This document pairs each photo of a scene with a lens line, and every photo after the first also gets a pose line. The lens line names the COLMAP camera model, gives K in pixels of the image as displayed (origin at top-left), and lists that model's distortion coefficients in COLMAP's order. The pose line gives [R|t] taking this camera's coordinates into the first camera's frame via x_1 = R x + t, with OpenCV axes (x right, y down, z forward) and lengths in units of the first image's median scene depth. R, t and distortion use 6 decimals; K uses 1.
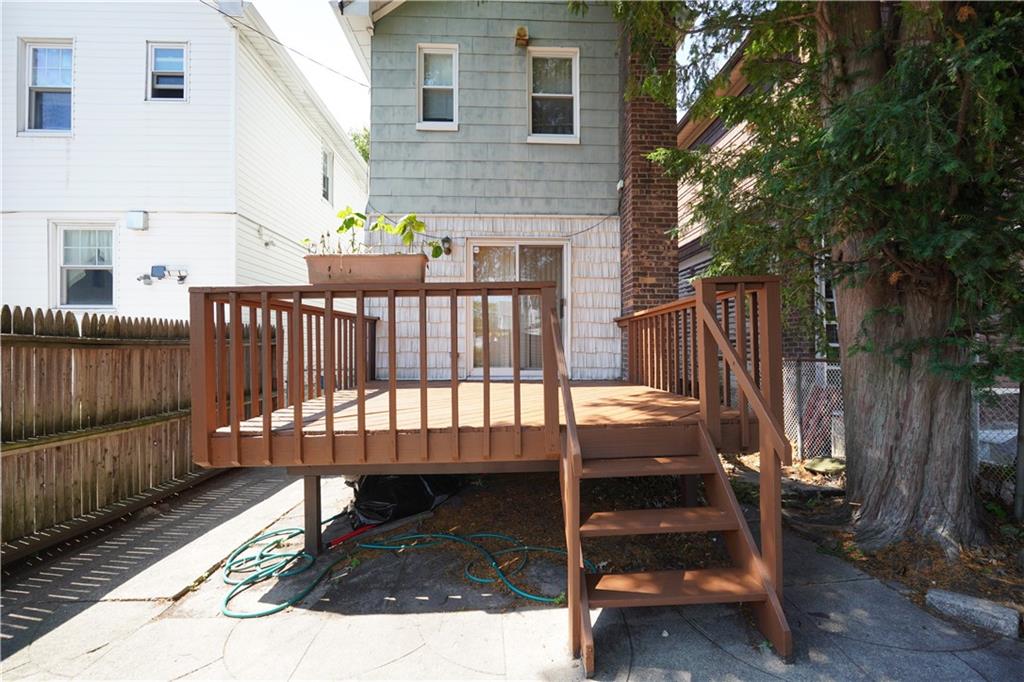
lens RADIAL K [[435.4, 0, 512.0], [0, 435.4, 341.0], [0, 0, 1]] dist [-0.018052, 0.010592]
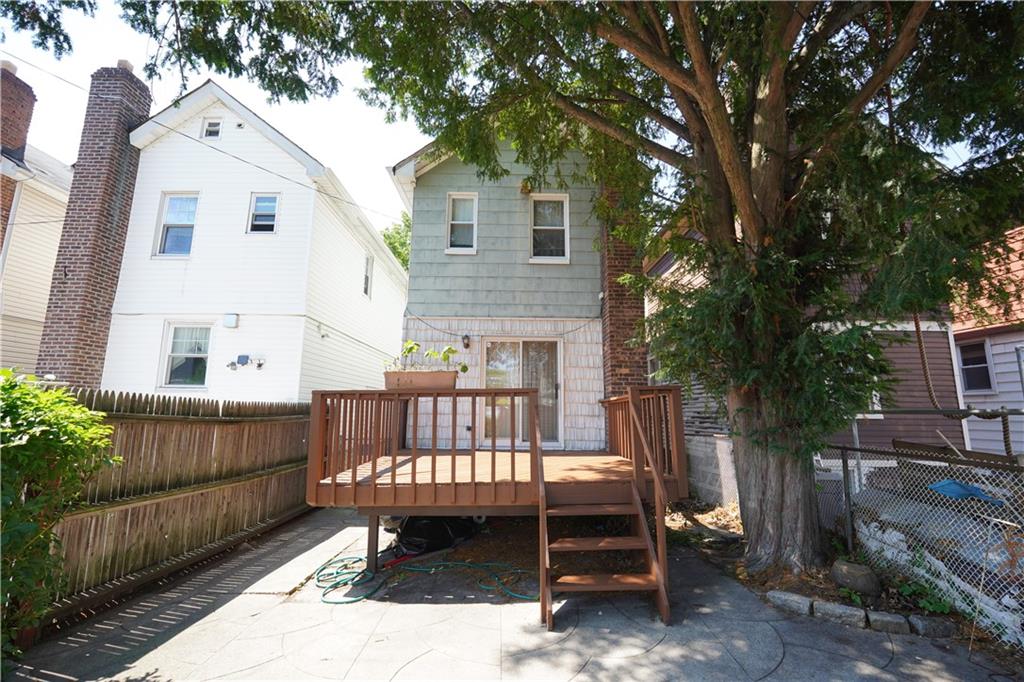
lens RADIAL K [[435.4, 0, 512.0], [0, 435.4, 341.0], [0, 0, 1]] dist [-0.018052, 0.010592]
pose [[0.999601, 0.006129, -0.027590, 0.036766], [-0.010227, 0.988488, -0.150951, -0.049798], [0.026347, 0.151173, 0.988156, -0.455992]]
